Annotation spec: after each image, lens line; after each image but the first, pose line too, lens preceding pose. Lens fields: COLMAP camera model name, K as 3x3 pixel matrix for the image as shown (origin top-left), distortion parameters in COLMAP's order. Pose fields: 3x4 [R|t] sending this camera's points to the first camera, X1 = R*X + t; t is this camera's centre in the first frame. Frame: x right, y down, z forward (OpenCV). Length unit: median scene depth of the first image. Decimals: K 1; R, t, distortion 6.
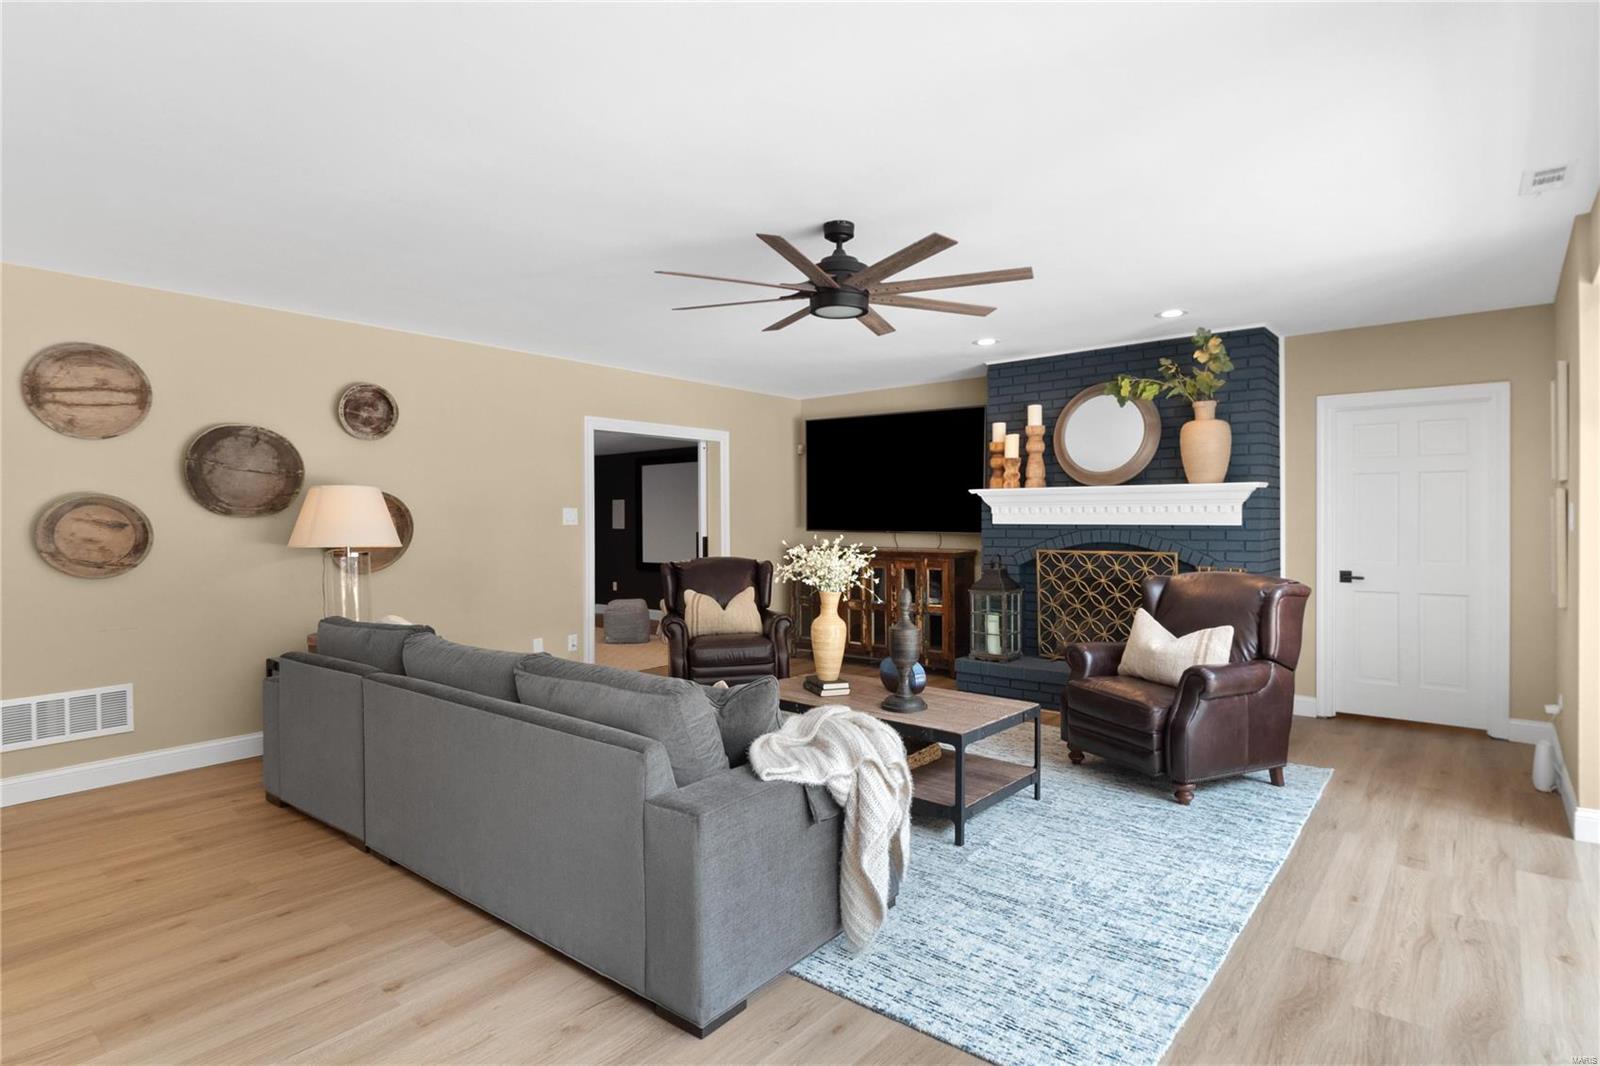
lens RADIAL K [[845.2, 0, 793.0], [0, 845.2, 522.0], [0, 0, 1]] dist [-0.011480, -0.003469]
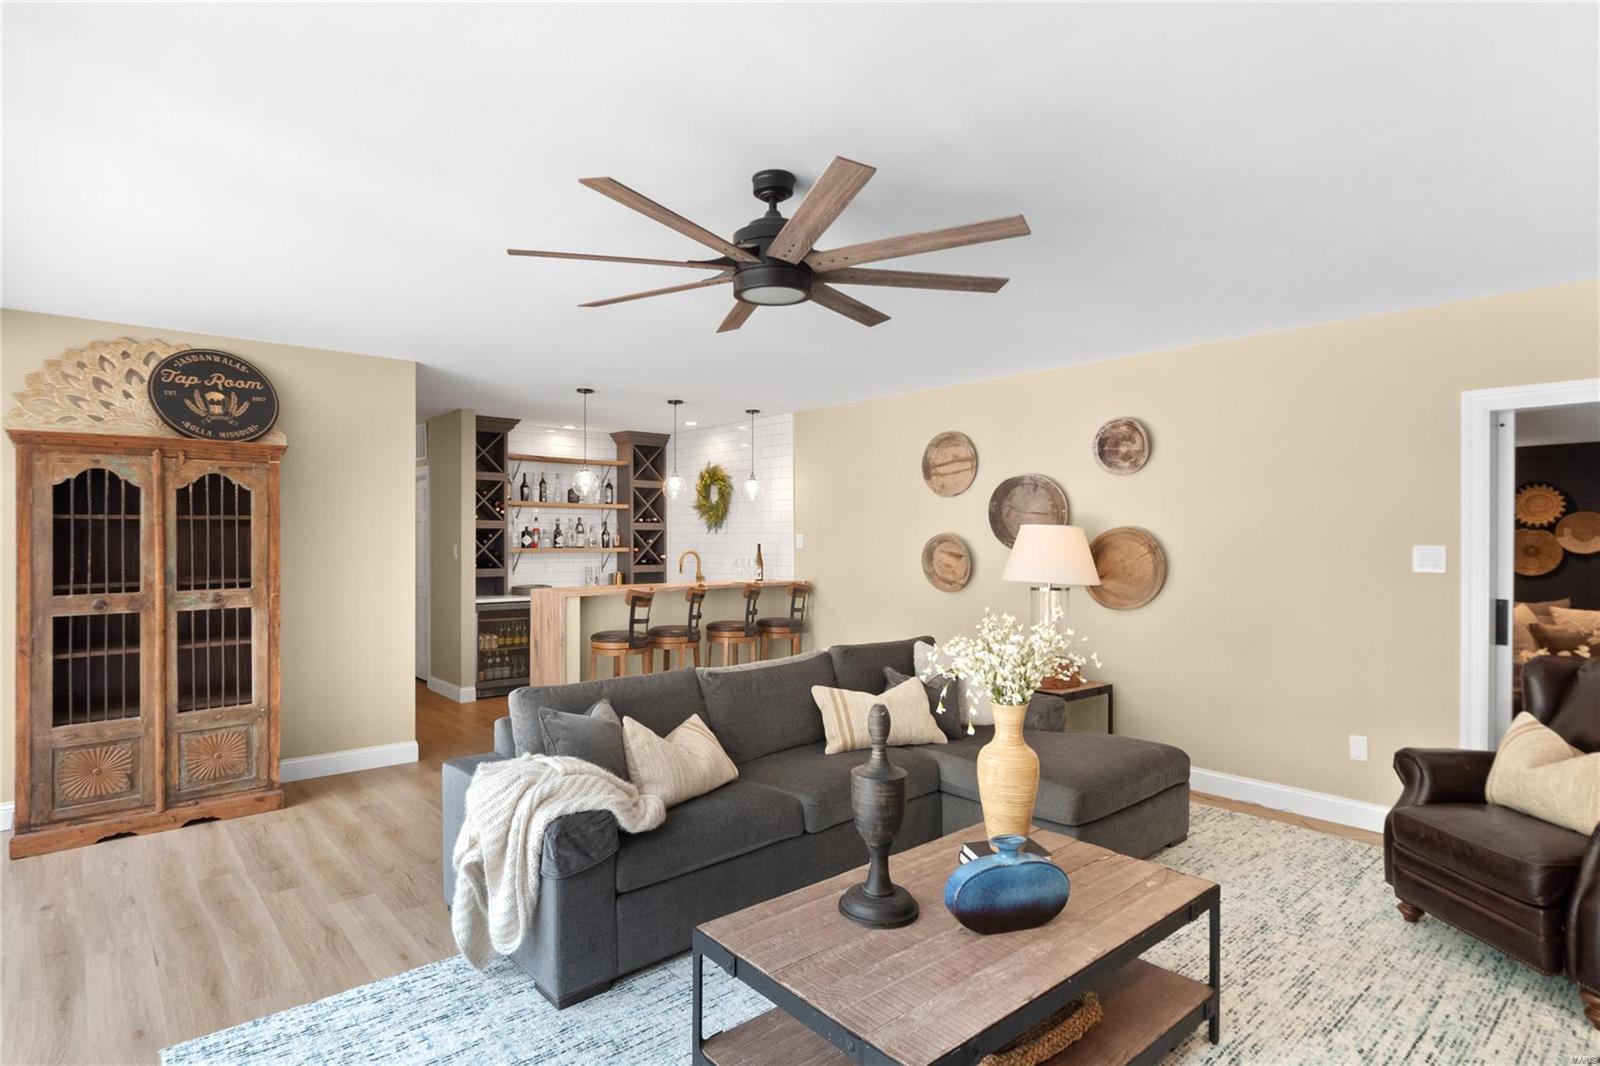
lens RADIAL K [[845.2, 0, 792.6], [0, 845.2, 537.7], [0, 0, 1]] dist [-0.011480, -0.003469]
pose [[-0.172051, 0.000449, -0.985088, 0.661370], [-0.010457, 0.999943, 0.002282, -0.027326], [0.985033, 0.010694, -0.172036, 0.974583]]
